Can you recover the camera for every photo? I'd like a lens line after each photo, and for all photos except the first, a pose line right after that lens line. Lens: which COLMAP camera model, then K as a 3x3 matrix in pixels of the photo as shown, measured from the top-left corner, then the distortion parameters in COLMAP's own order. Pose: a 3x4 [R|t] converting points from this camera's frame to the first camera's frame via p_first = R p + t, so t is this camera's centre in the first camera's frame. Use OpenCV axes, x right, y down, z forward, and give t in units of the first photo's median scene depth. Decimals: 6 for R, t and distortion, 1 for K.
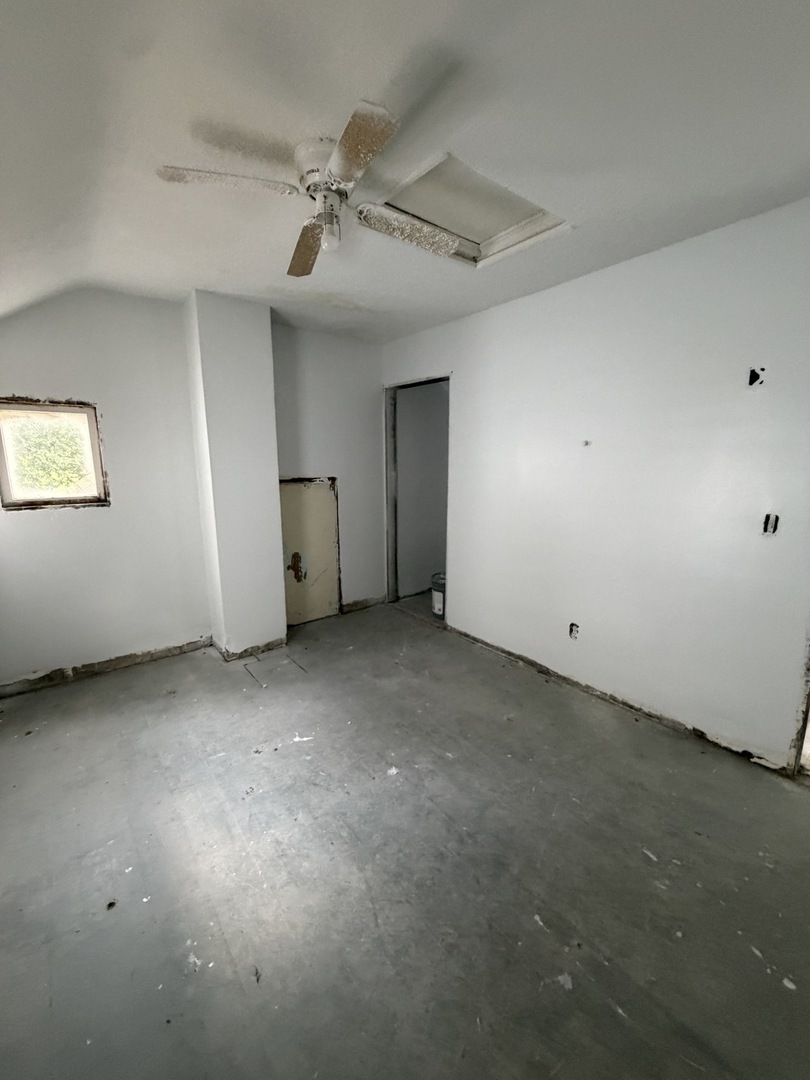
lens RADIAL K [[431.3, 0, 405.3], [0, 431.3, 536.7], [0, 0, 1]] dist [-0.001123, 0.000572]
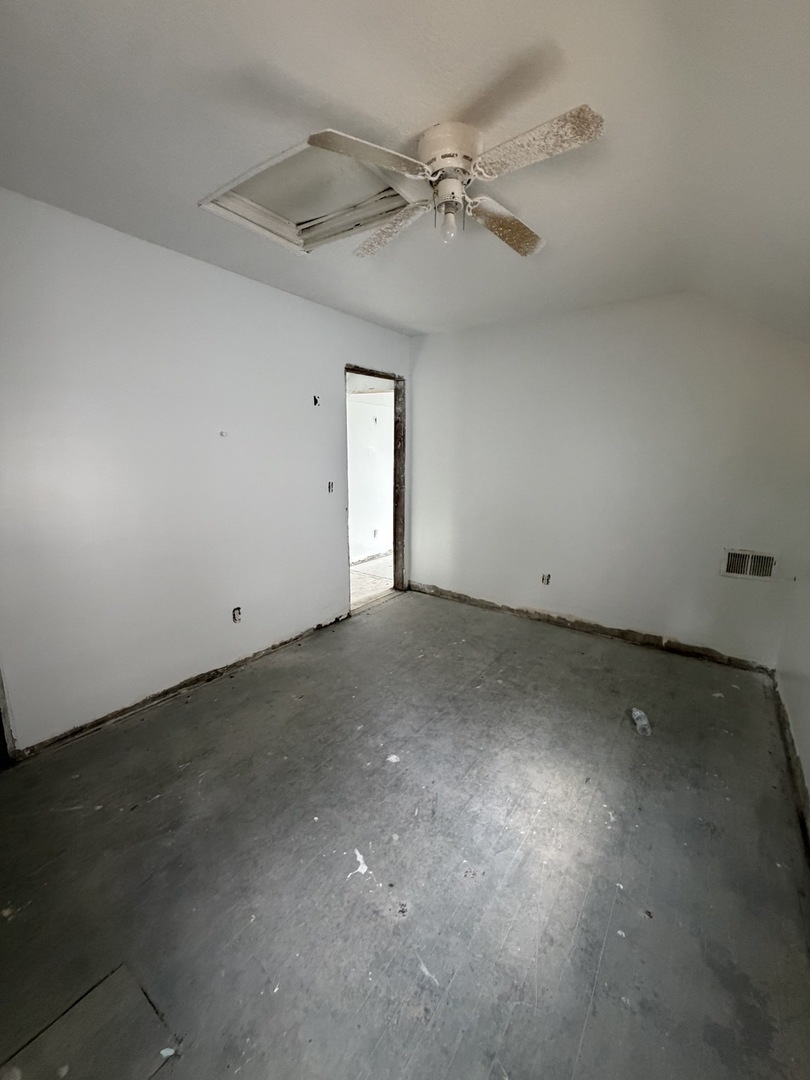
lens RADIAL K [[431.3, 0, 405.3], [0, 431.3, 536.7], [0, 0, 1]] dist [-0.001123, 0.000572]
pose [[-0.266821, -0.195055, 0.943801, -0.887824], [0.154892, 0.957894, 0.241757, -0.202392], [-0.951217, 0.210694, -0.225374, 1.075422]]
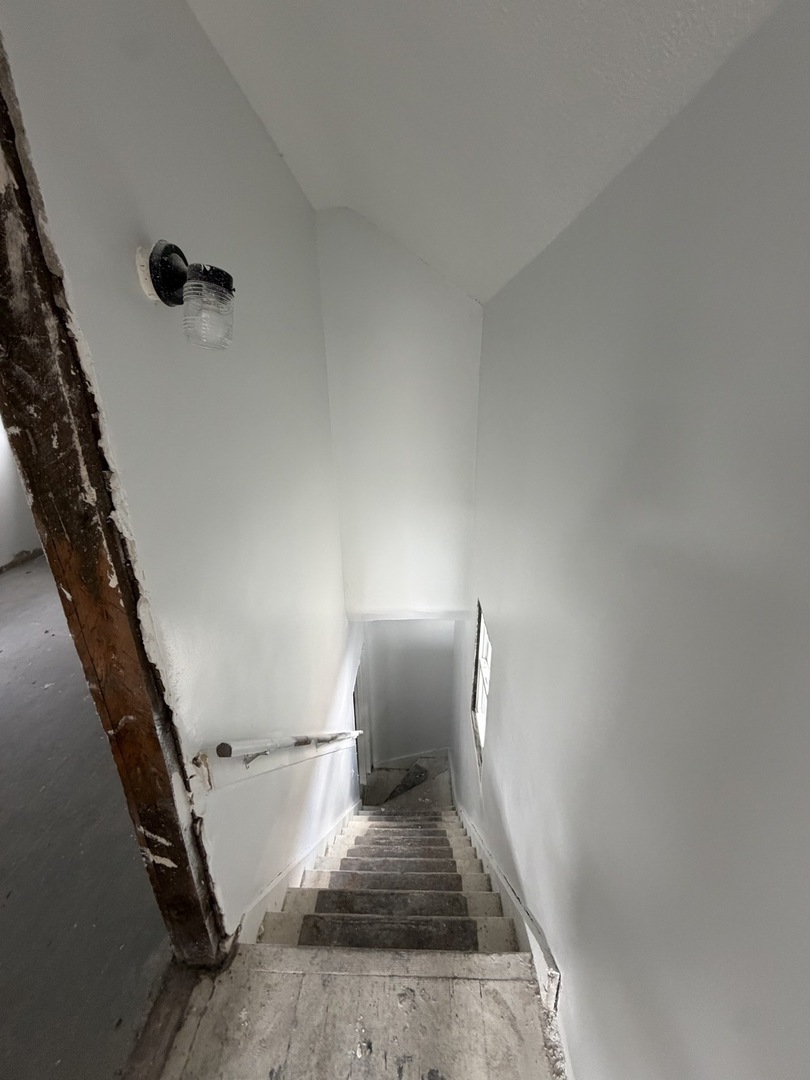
lens RADIAL K [[431.3, 0, 405.3], [0, 431.3, 536.7], [0, 0, 1]] dist [-0.001123, 0.000572]
pose [[0.759427, 0.222974, -0.611190, 1.340302], [-0.102248, 0.968667, 0.226341, -0.222586], [0.642508, -0.109396, 0.758430, 0.765709]]
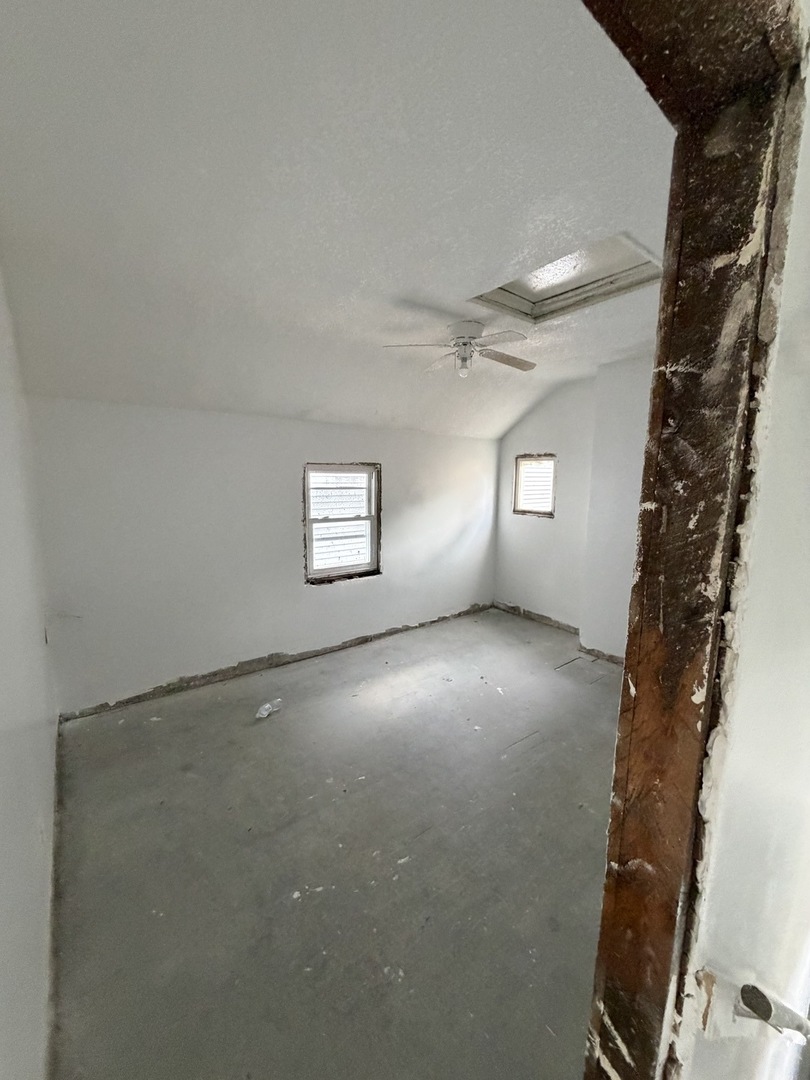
lens RADIAL K [[431.3, 0, 405.3], [0, 431.3, 536.7], [0, 0, 1]] dist [-0.001123, 0.000572]
pose [[-0.018301, 0.143865, -0.989428, 1.197288], [-0.183656, 0.972272, 0.144768, -0.183793], [0.982820, 0.184363, 0.008629, 0.649029]]
